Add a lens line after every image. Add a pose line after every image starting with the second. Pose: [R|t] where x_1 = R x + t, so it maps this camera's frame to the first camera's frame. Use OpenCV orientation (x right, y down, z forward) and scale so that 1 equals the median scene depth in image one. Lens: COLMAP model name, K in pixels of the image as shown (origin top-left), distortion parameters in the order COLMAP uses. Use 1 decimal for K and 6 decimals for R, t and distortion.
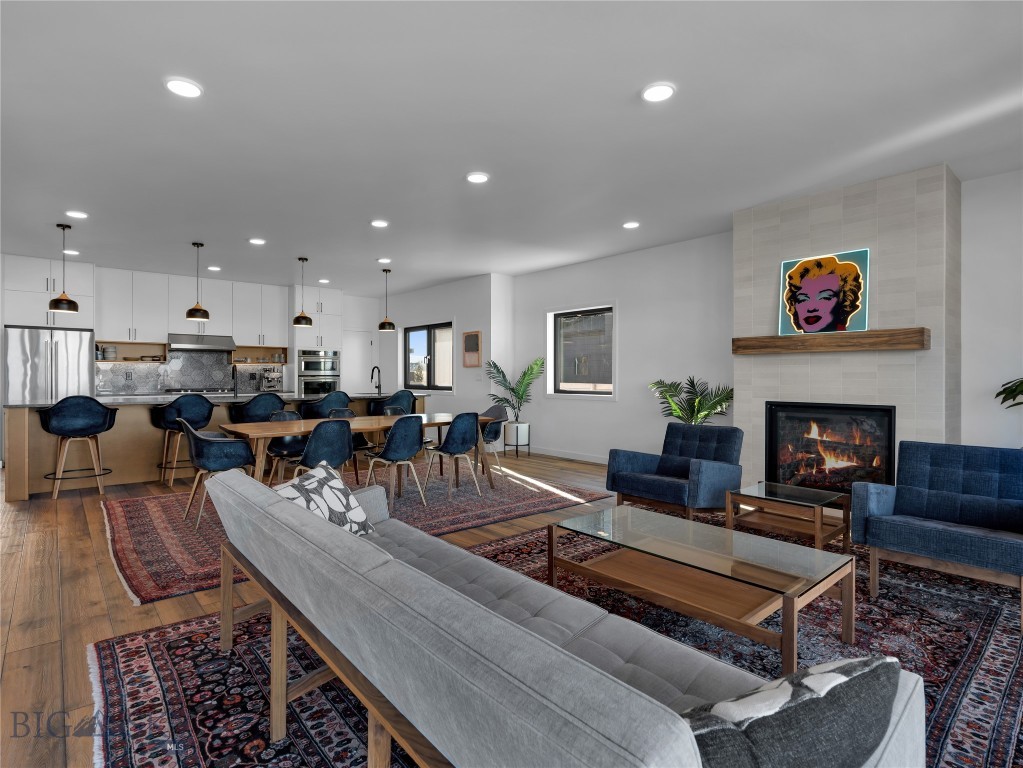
lens RADIAL K [[527.6, 0, 505.7], [0, 527.6, 378.1], [0, 0, 1]] dist [-0.020141, 0.002848]
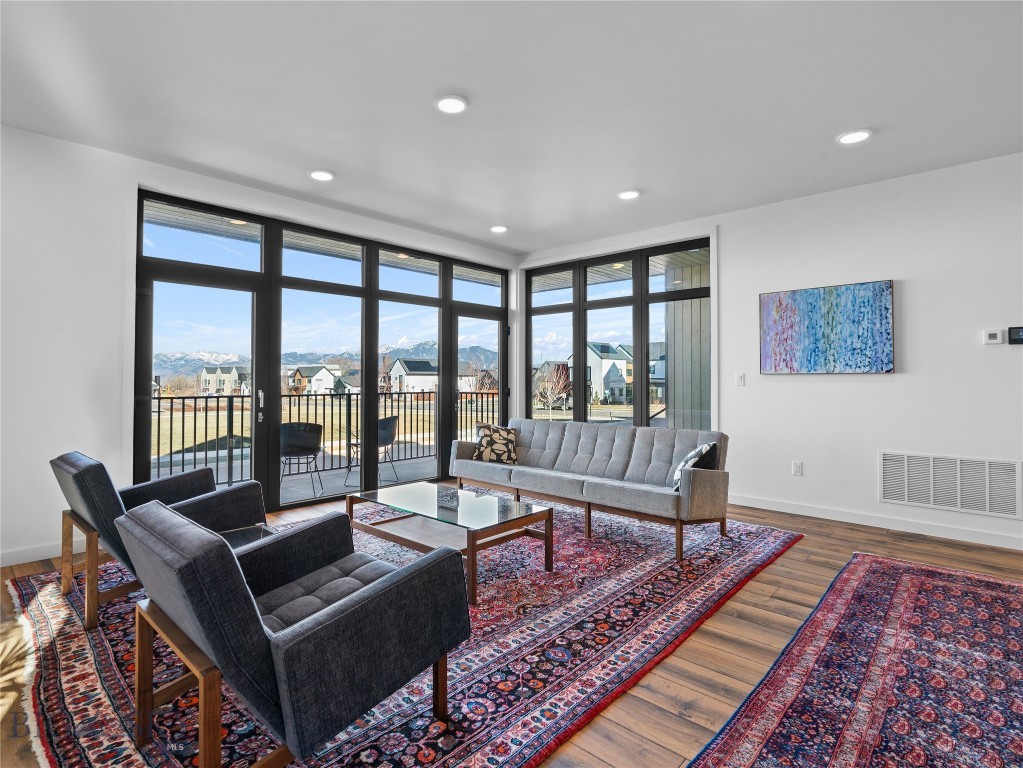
lens RADIAL K [[527.6, 0, 505.7], [0, 527.6, 378.1], [0, 0, 1]] dist [-0.020141, 0.002848]
pose [[-0.993166, -0.004085, -0.116635, 0.190716], [-0.003751, 0.999988, -0.003080, -0.000598], [0.116646, -0.002622, -0.993170, 1.281913]]
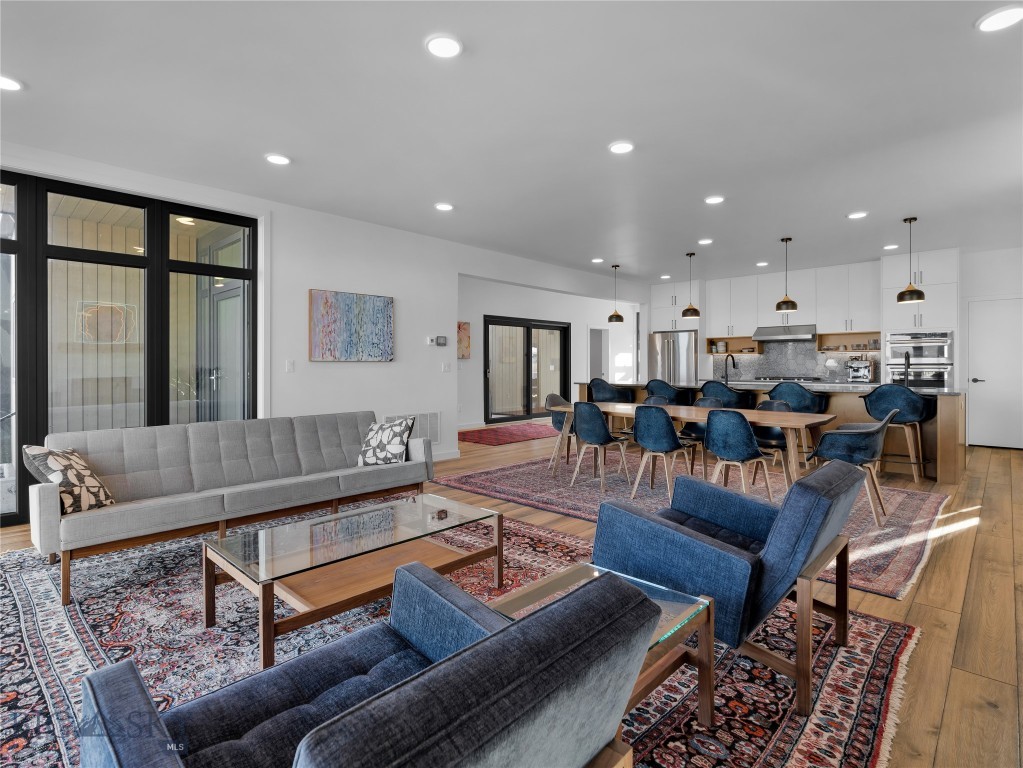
lens RADIAL K [[522.1, 0, 511.9], [0, 522.1, 371.1], [0, 0, 1]] dist [-0.000145, -0.000987]
pose [[0.104044, 0.008916, -0.994533, 0.750626], [-0.000026, 0.999960, 0.008962, -0.001713], [0.994573, -0.000906, 0.104040, 0.645862]]
